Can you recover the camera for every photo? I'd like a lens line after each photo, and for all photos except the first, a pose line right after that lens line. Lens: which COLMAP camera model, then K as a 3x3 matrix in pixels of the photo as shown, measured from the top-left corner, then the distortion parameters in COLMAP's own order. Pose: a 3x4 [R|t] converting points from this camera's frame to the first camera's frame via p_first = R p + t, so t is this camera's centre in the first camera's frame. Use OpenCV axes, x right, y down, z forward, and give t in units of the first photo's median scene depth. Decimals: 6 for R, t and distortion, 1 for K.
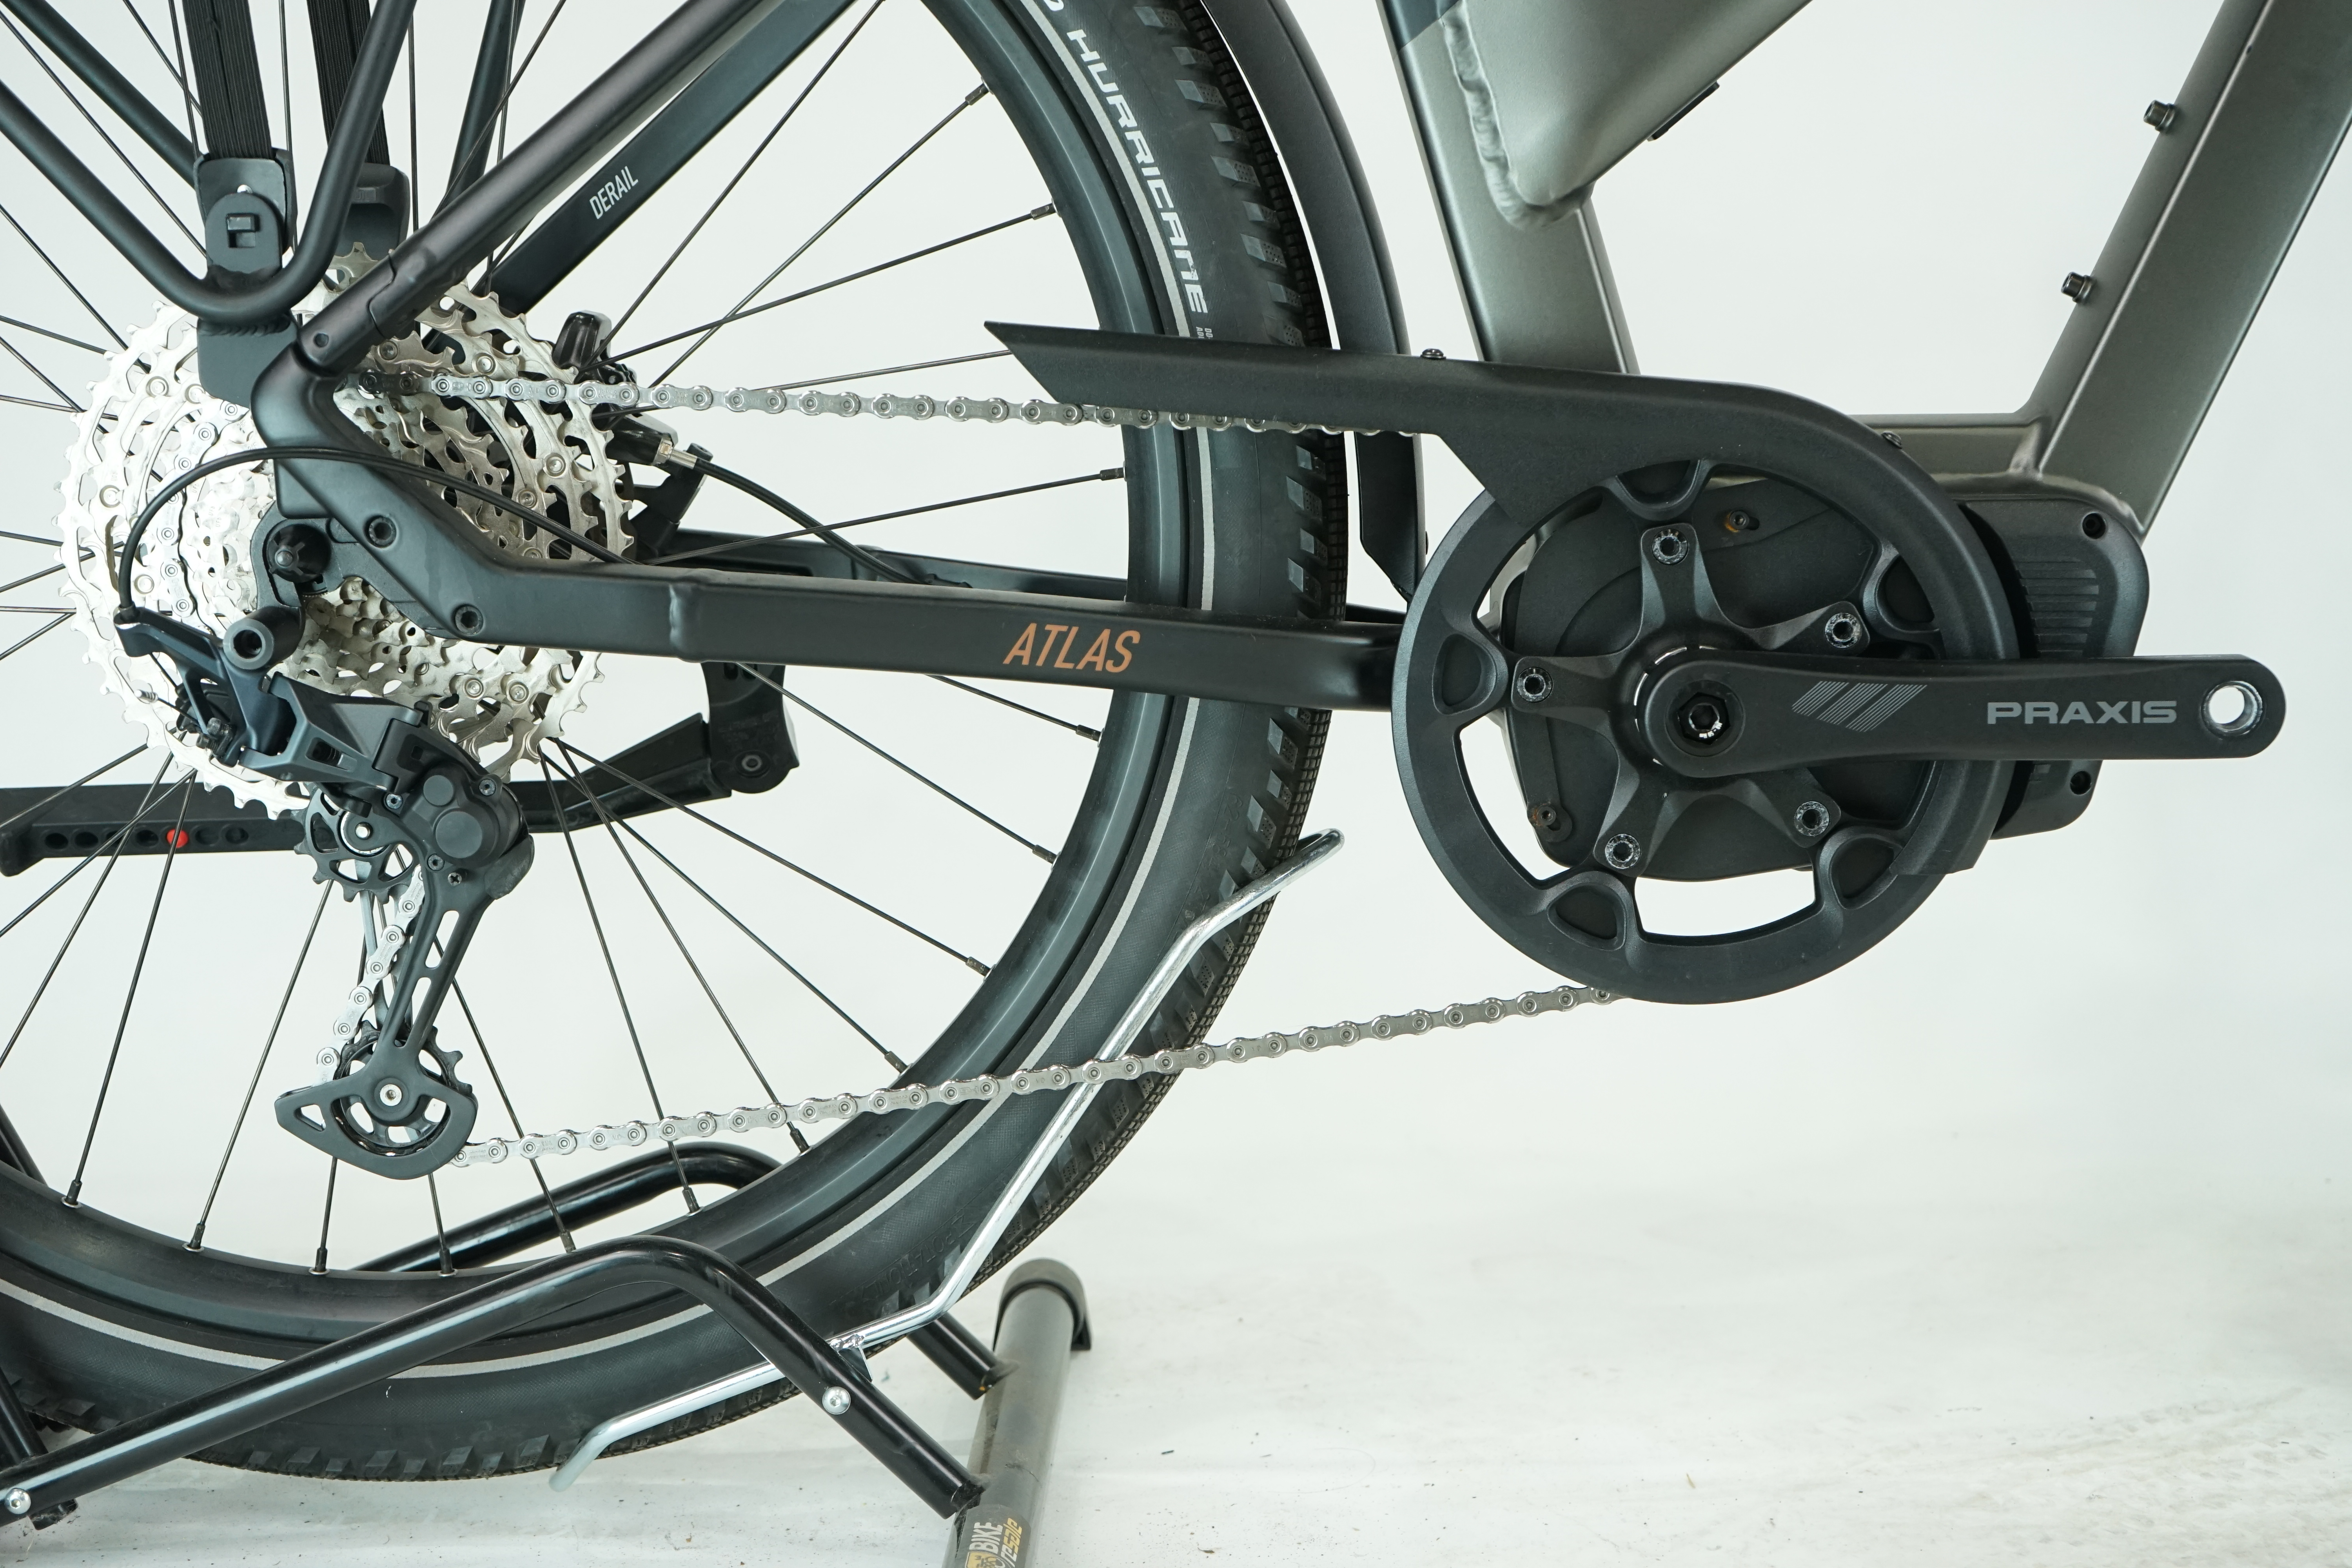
lens RADIAL K [[3291.0, 0, 1176.0], [0, 3291.0, 784.0], [0, 0, 1]] dist [0.019292, 0.037064]
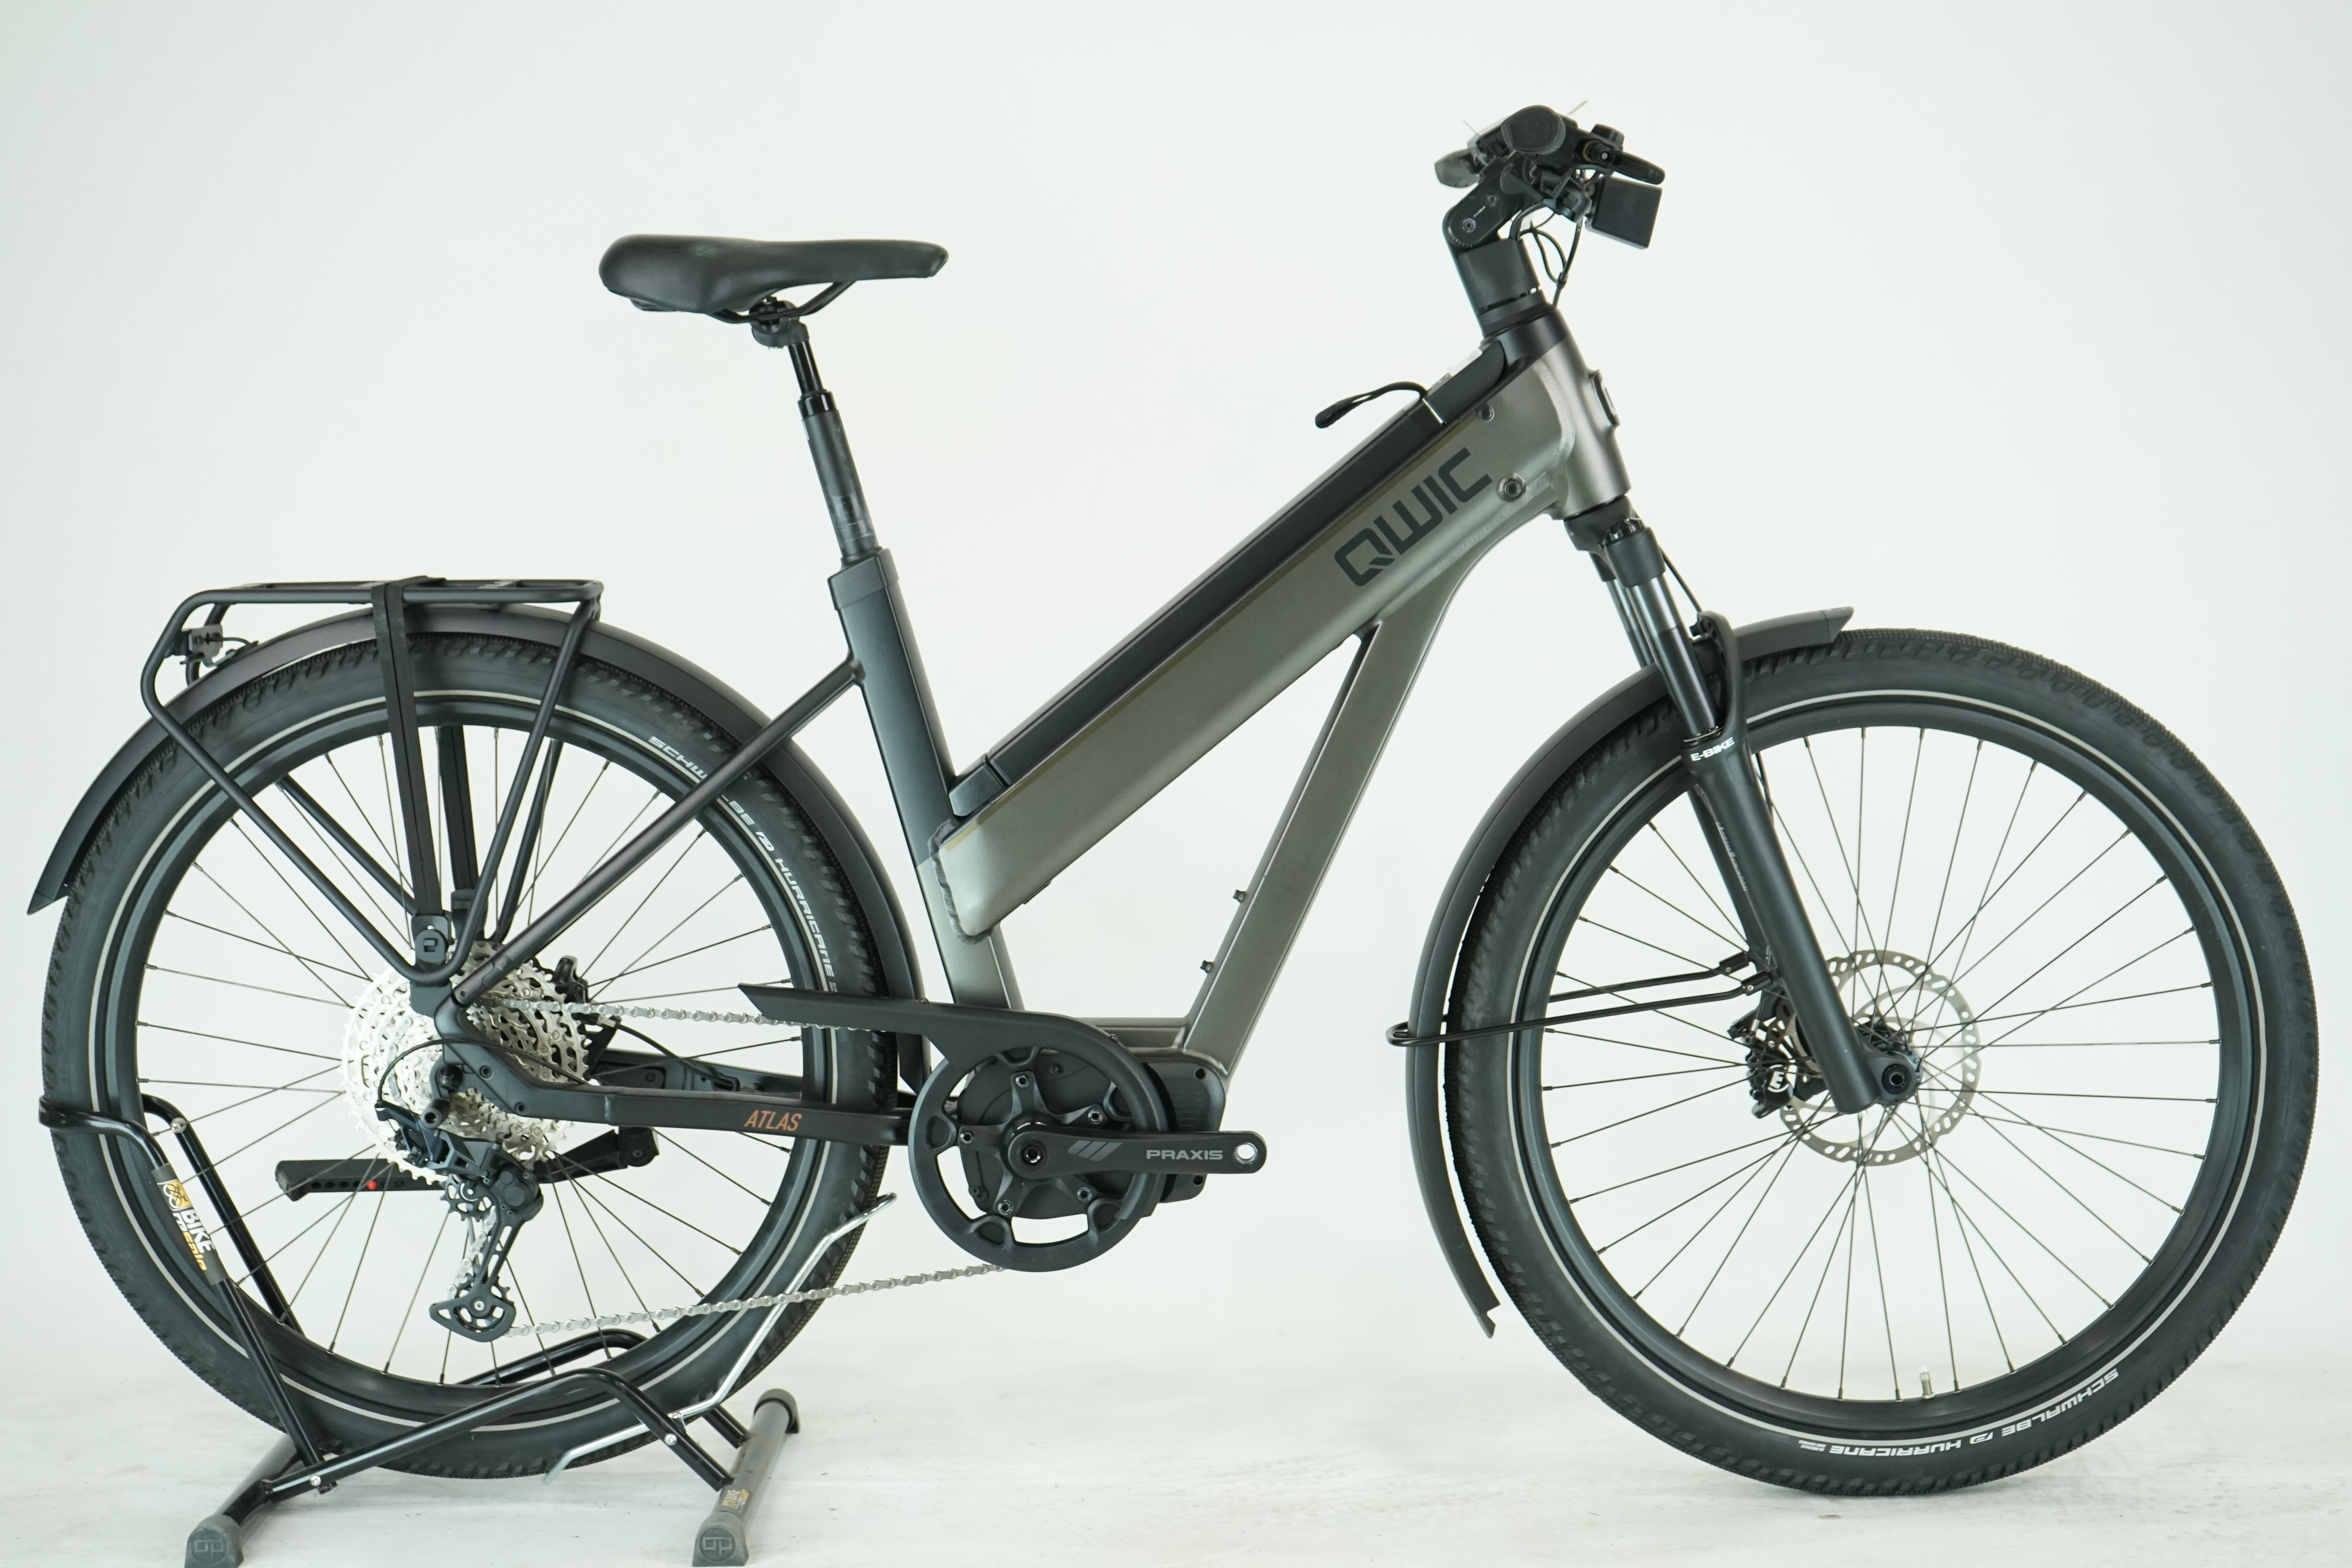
lens RADIAL K [[4016.4, 0, 1176.0], [0, 4016.4, 784.0], [0, 0, 1]] dist [-0.009598, -0.091594]
pose [[0.999923, 0.010077, 0.007178, 0.228280], [-0.009813, 0.999308, -0.035889, -0.176723], [-0.007535, 0.035816, 0.999330, -1.848153]]
